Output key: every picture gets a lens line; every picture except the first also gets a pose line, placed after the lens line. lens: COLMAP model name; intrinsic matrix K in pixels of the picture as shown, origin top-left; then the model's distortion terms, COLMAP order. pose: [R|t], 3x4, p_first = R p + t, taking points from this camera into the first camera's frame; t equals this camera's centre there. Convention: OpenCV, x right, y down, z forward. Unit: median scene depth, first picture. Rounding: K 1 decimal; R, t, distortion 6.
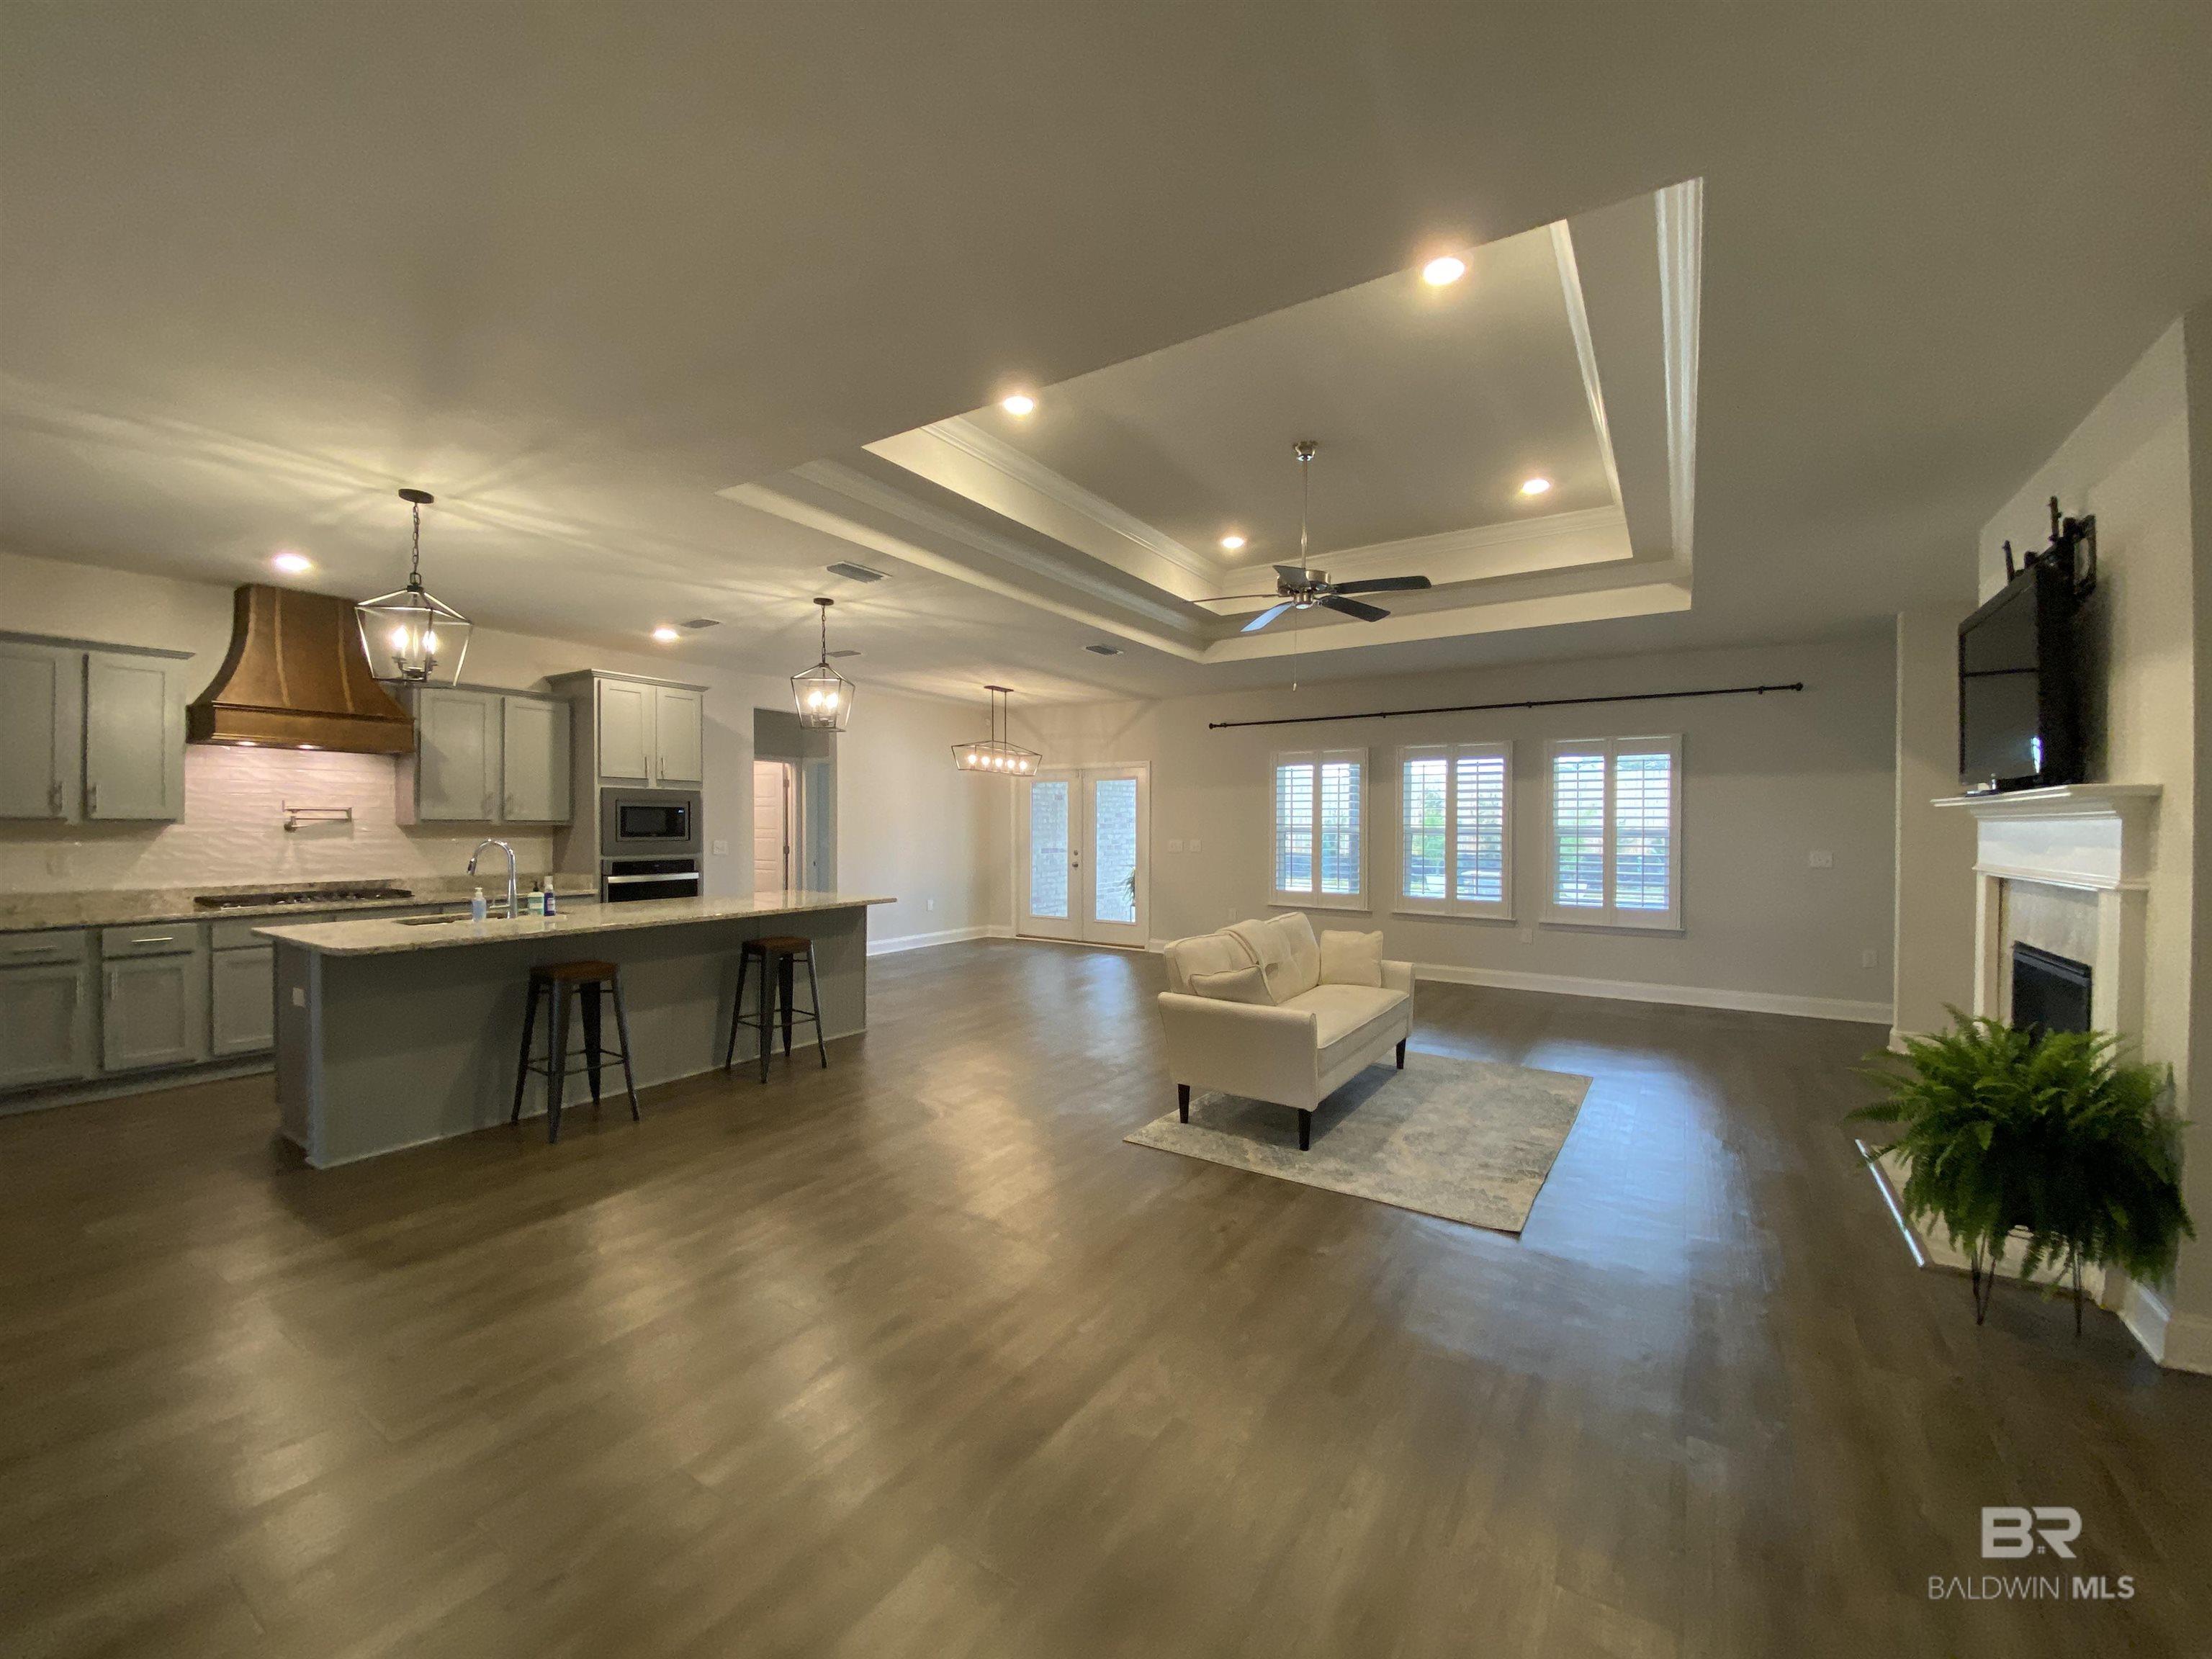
lens RADIAL K [[900.1, 0, 1106.0], [0, 900.1, 829.5], [0, 0, 1]] dist [0.013323, -0.019704]
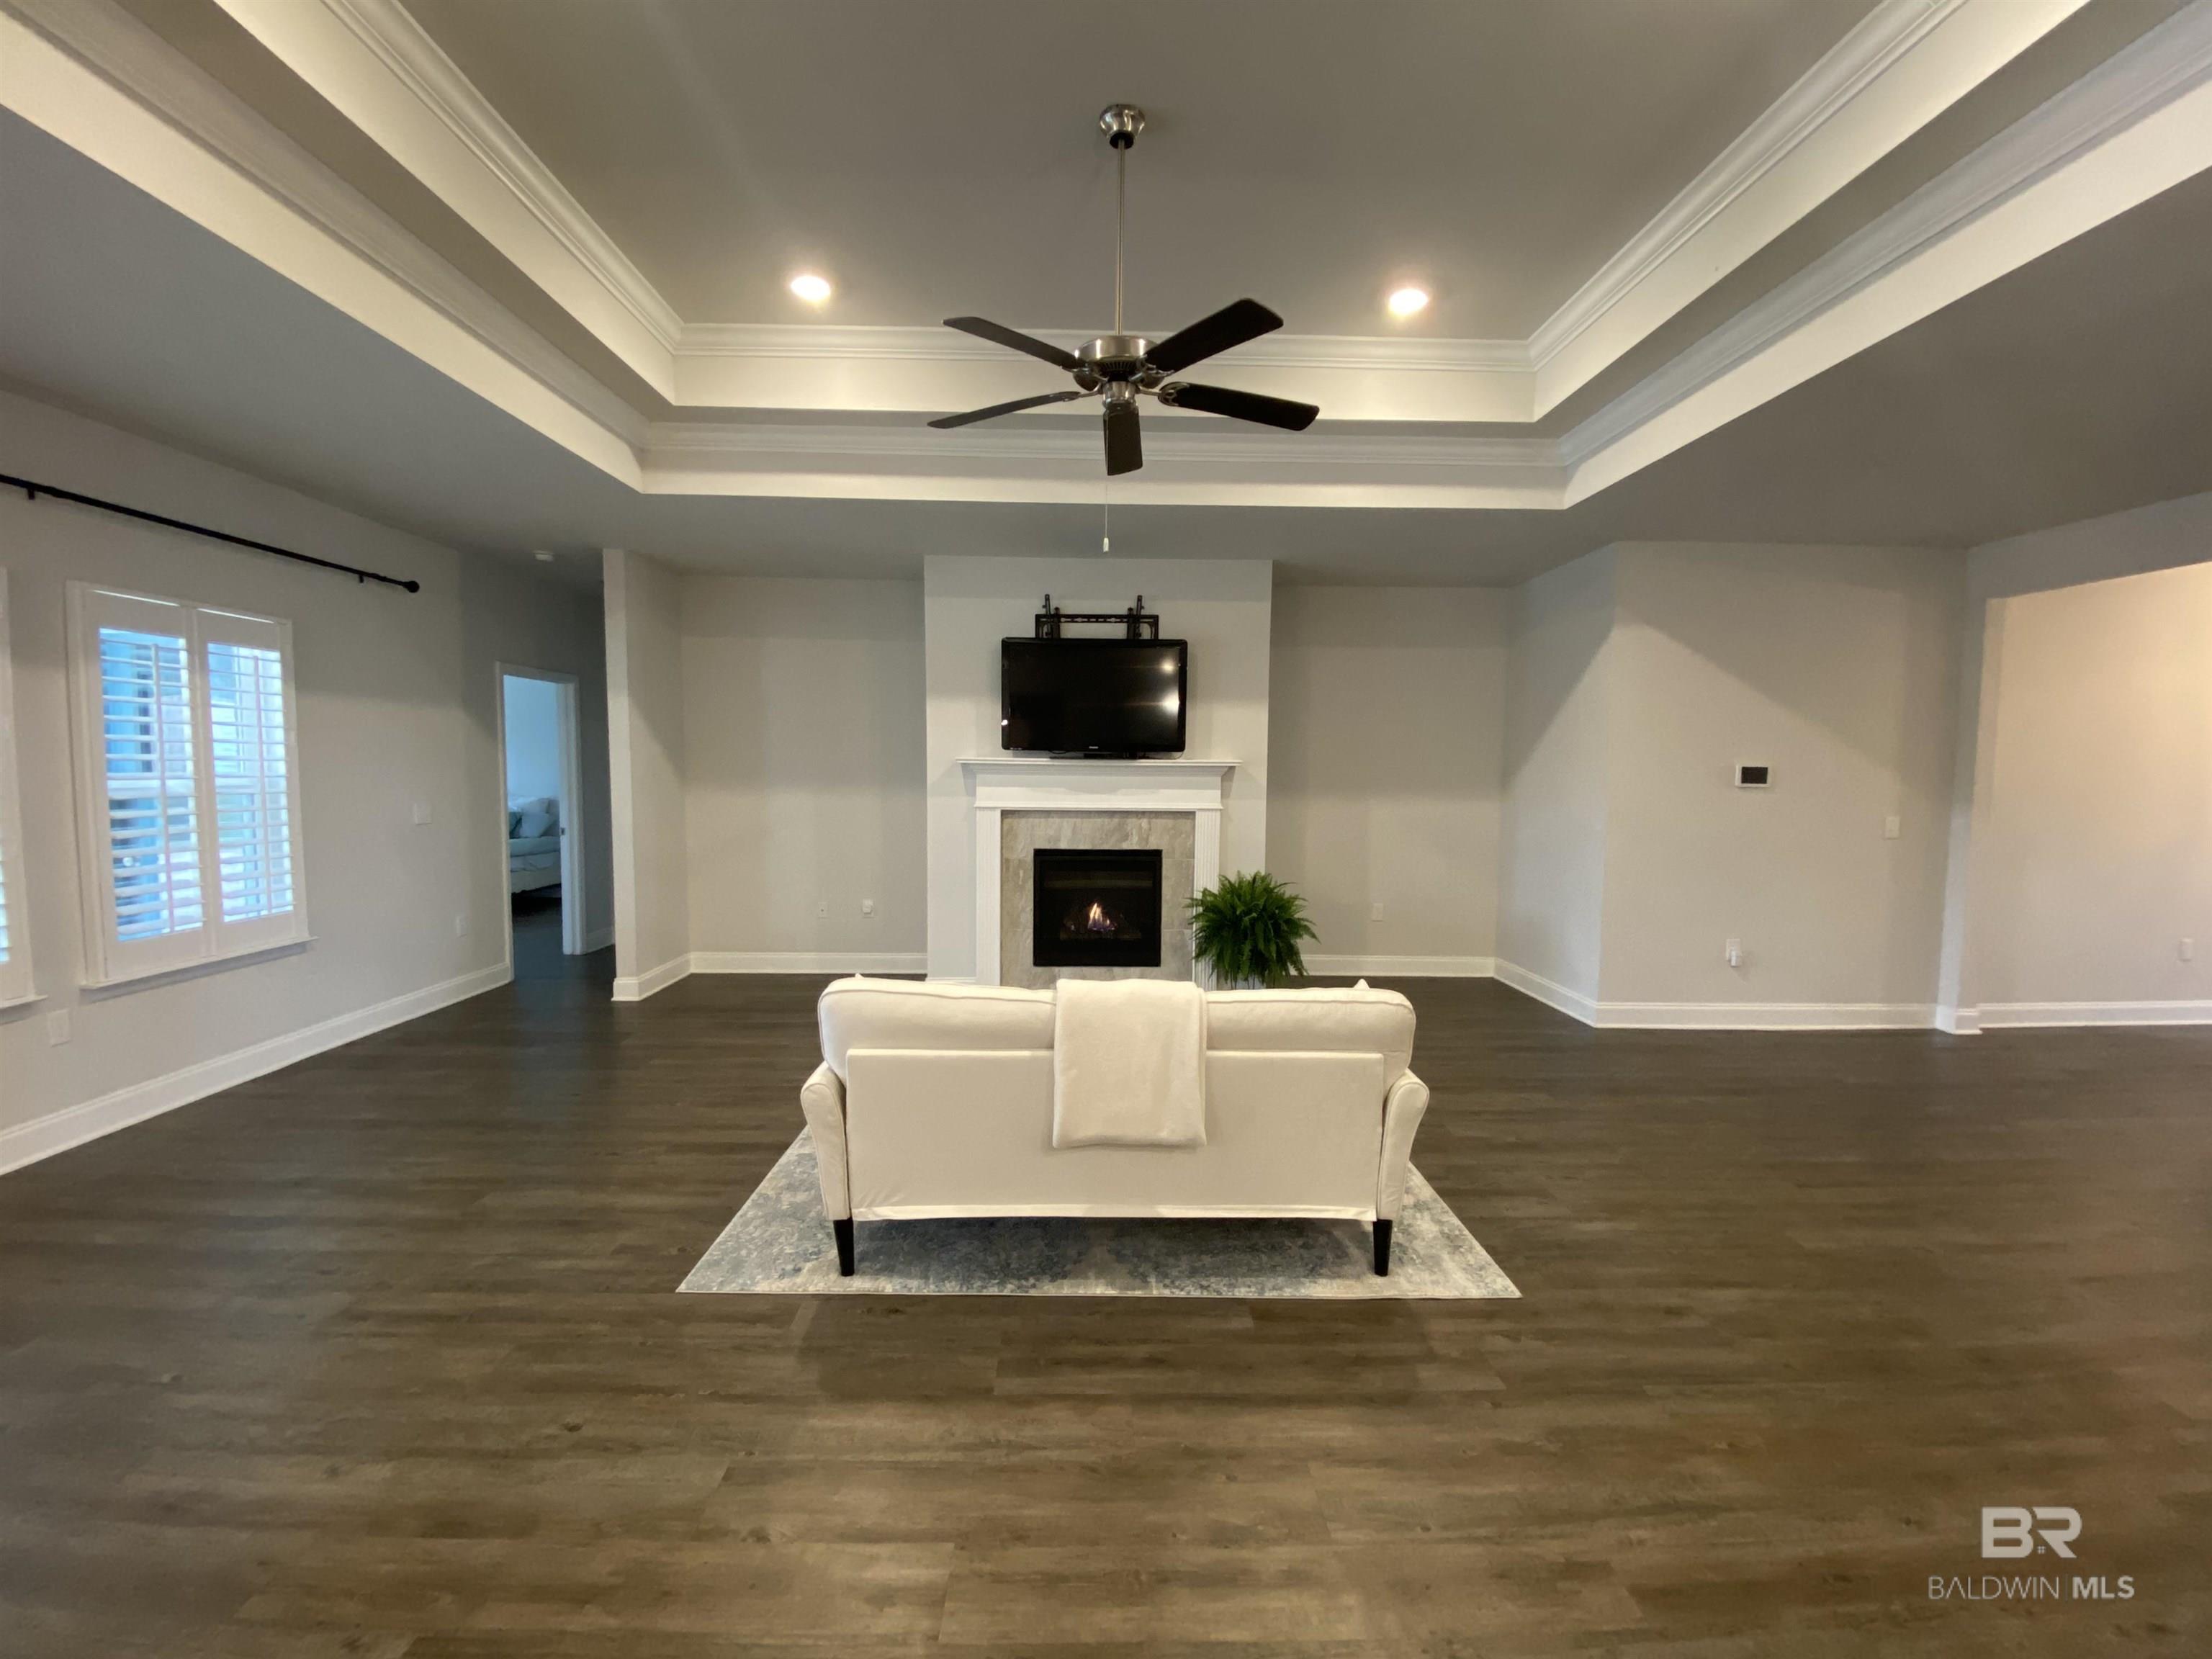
lens RADIAL K [[891.0, 0, 1099.9], [0, 891.0, 830.7], [0, 0, 1]] dist [0.014068, -0.016345]
pose [[-0.553080, -0.070183, 0.830167, -0.173523], [-0.007420, 0.996821, 0.079329, -0.016282], [-0.833095, 0.037716, -0.551842, 0.870561]]
